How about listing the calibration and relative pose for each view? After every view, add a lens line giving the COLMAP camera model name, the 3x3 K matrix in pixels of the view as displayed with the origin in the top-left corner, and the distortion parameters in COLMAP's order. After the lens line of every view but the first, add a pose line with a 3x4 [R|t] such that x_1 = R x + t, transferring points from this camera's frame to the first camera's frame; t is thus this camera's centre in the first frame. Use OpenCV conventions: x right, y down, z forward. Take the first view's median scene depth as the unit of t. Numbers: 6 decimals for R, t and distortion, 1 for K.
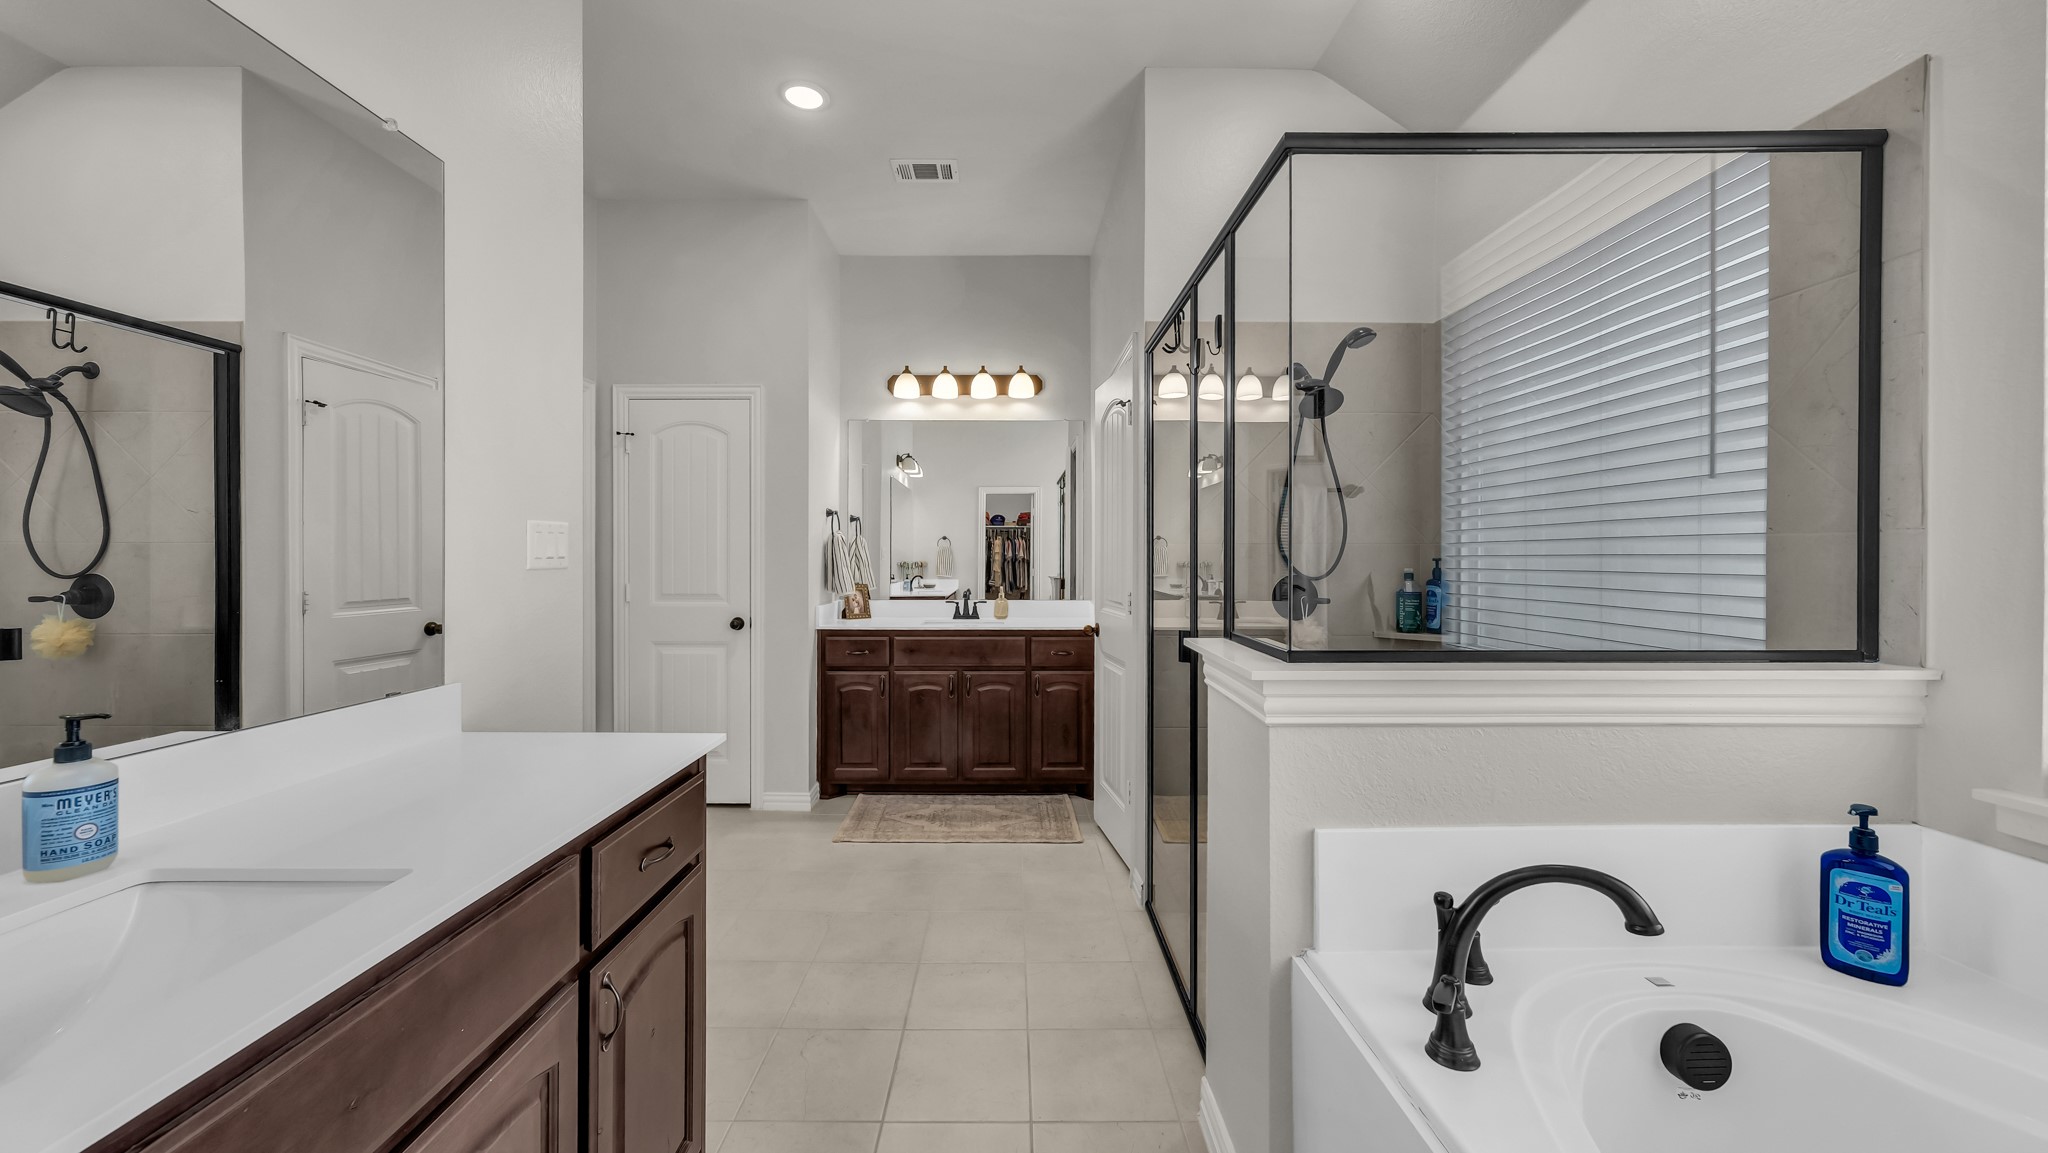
lens RADIAL K [[709.6, 0, 1015.0], [0, 709.6, 554.0], [0, 0, 1]] dist [0.002217, 0.000315]
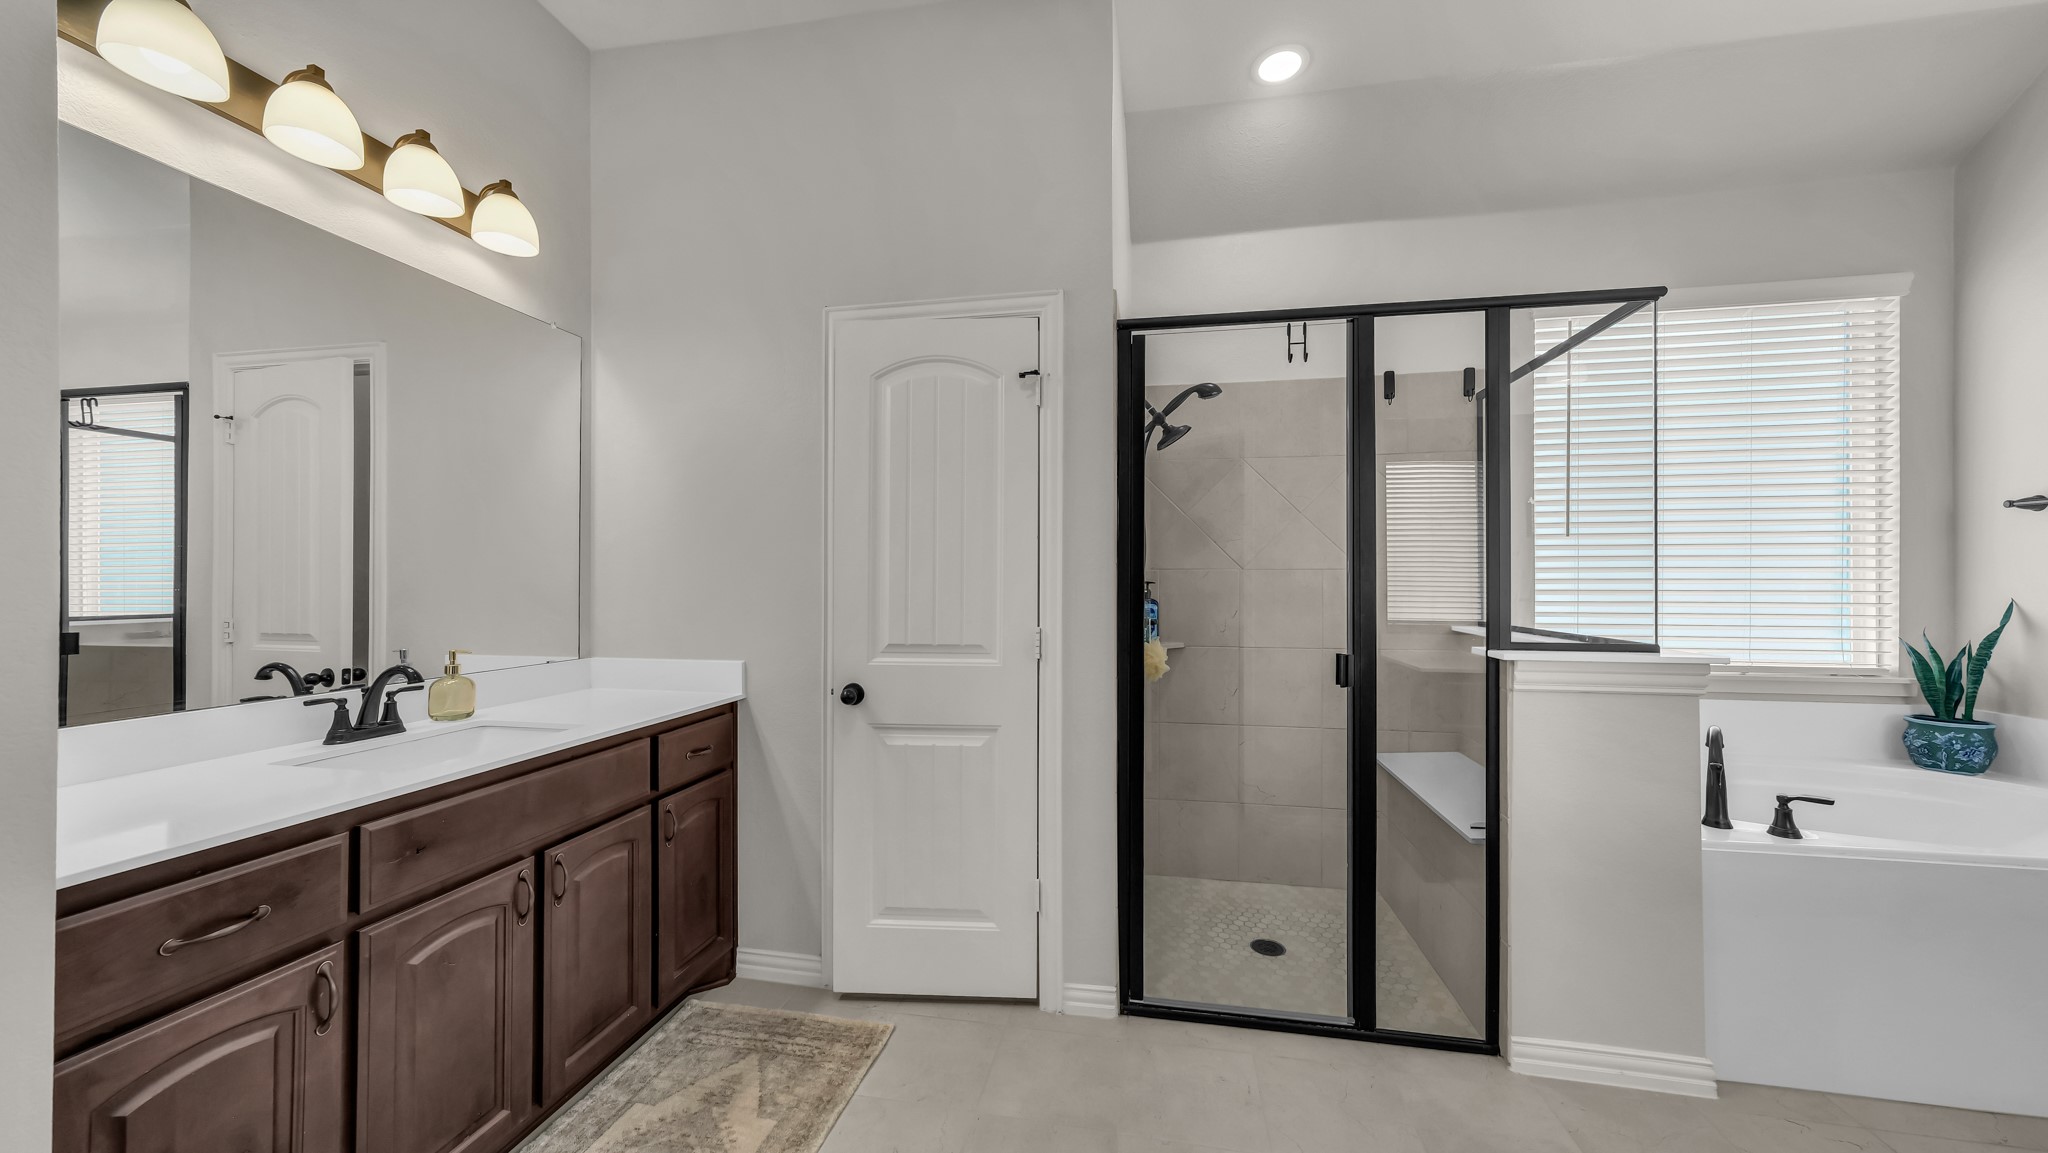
lens RADIAL K [[709.6, 0, 1019.0], [0, 709.6, 572.6], [0, 0, 1]] dist [0.002217, 0.000315]
pose [[0.228275, -0.001571, 0.973596, -0.442437], [0.003366, 0.999994, 0.000824, -0.001413], [-0.973591, 0.003089, 0.228278, 0.655164]]
